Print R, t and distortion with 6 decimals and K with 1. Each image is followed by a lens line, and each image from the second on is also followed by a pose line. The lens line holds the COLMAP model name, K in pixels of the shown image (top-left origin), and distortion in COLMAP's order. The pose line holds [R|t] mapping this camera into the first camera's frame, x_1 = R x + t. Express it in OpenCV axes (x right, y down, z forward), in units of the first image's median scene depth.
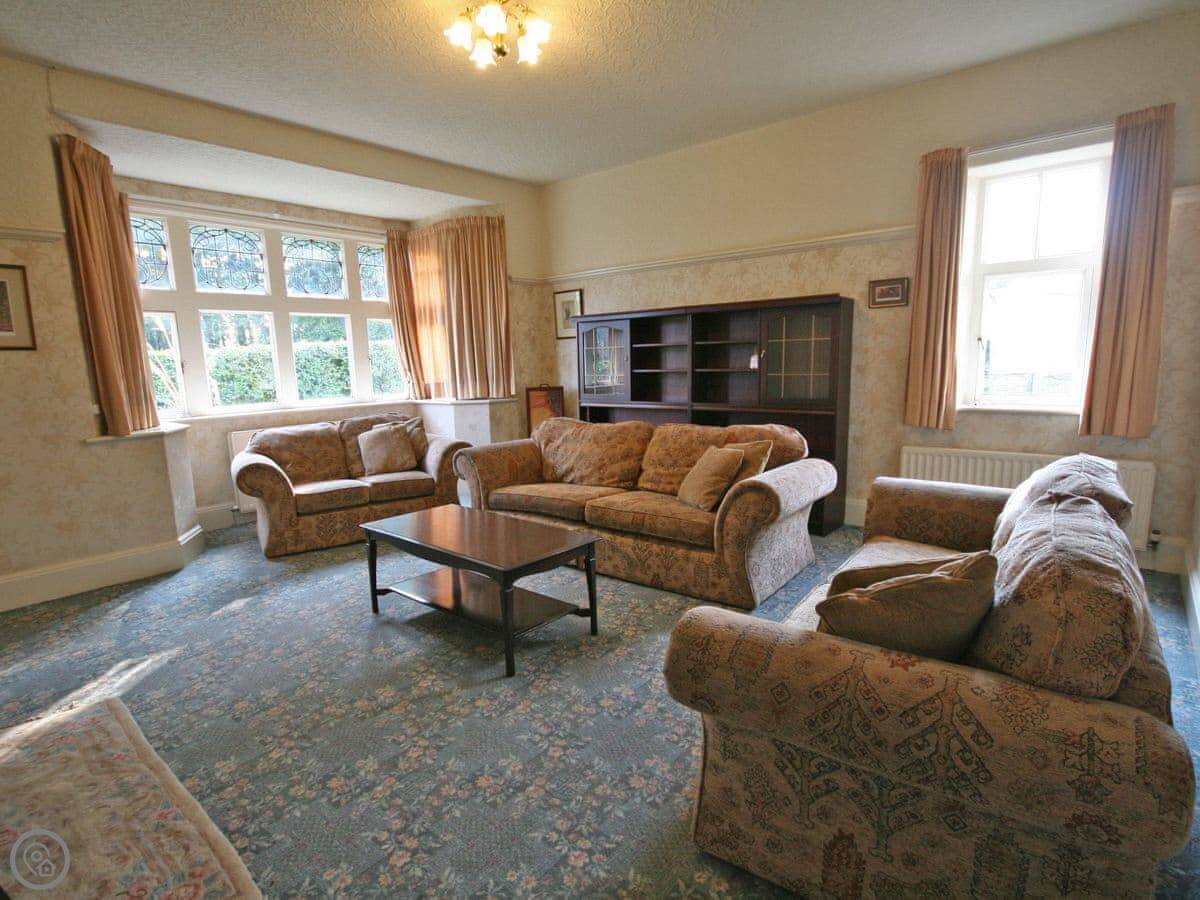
lens RADIAL K [[629.4, 0, 600.0], [0, 629.4, 450.0], [0, 0, 1]] dist [-0.004007, -0.000647]
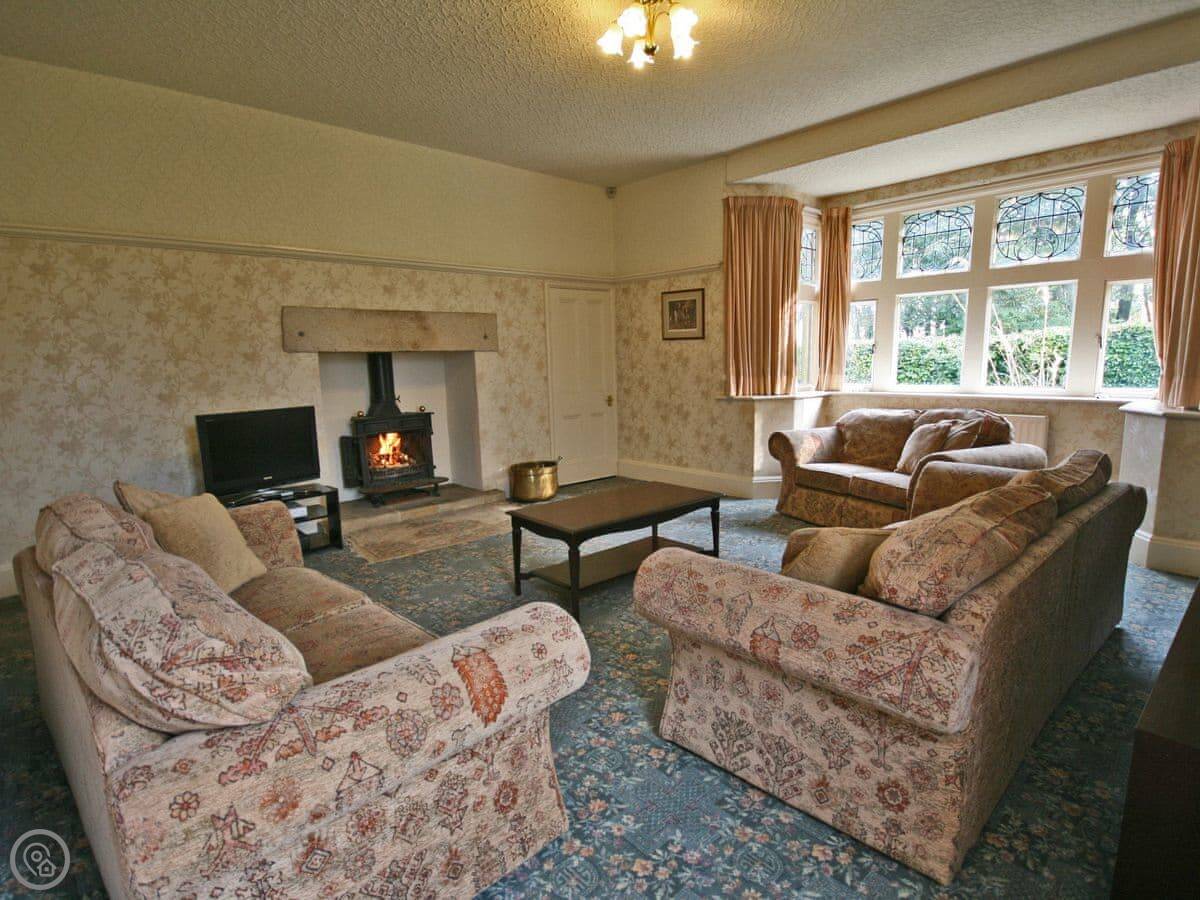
lens RADIAL K [[629.4, 0, 600.0], [0, 629.4, 450.0], [0, 0, 1]] dist [-0.004007, -0.000647]
pose [[-0.121748, 0.176481, -0.976746, 0.577155], [-0.116348, 0.974744, 0.190622, -0.113842], [0.985718, 0.136850, -0.098140, 0.668595]]
